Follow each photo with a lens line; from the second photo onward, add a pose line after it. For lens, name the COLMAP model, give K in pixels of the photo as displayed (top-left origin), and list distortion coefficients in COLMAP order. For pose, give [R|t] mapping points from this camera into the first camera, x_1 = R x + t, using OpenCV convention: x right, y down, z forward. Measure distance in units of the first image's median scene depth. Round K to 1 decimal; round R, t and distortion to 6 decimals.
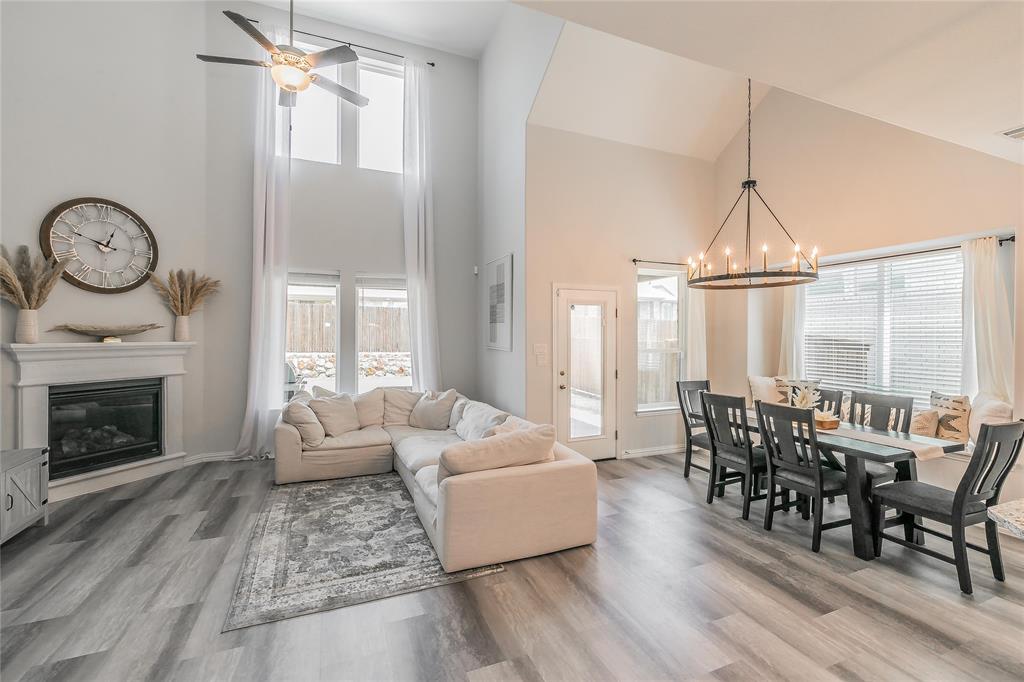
lens RADIAL K [[443.8, 0, 511.7], [0, 443.8, 333.2], [0, 0, 1]] dist [0.001804, -0.000724]
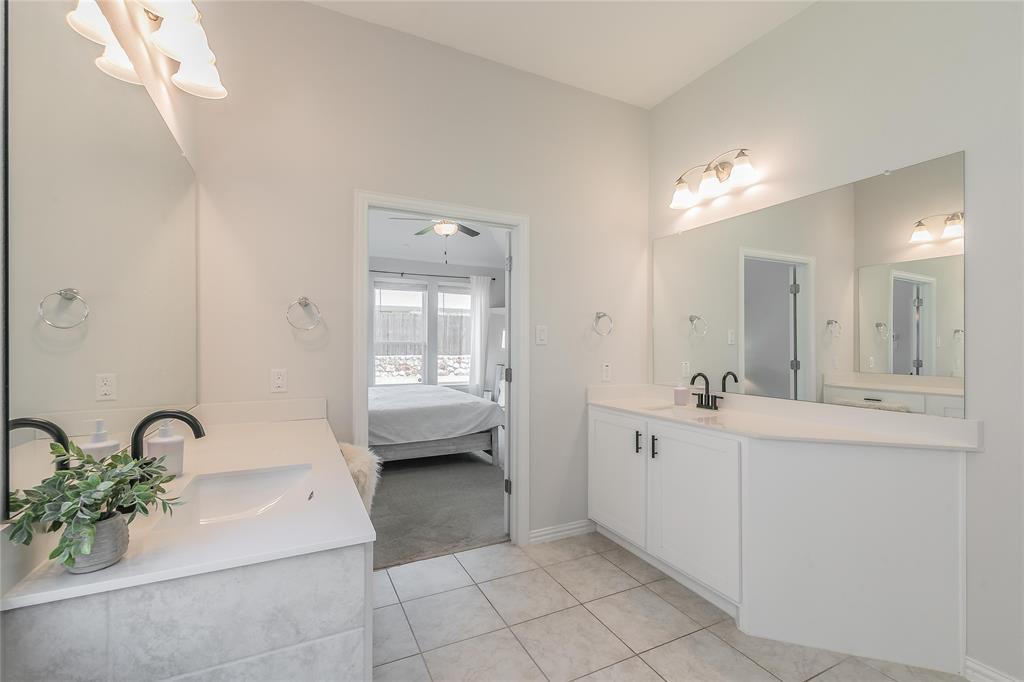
lens RADIAL K [[443.8, 0, 501.4], [0, 443.8, 341.5], [0, 0, 1]] dist [0.001804, -0.000724]
pose [[0.998665, 0.001632, 0.051635, -1.227501], [-0.001354, 0.999984, -0.005419, 0.045203], [-0.051643, 0.005342, 0.998651, -0.754708]]
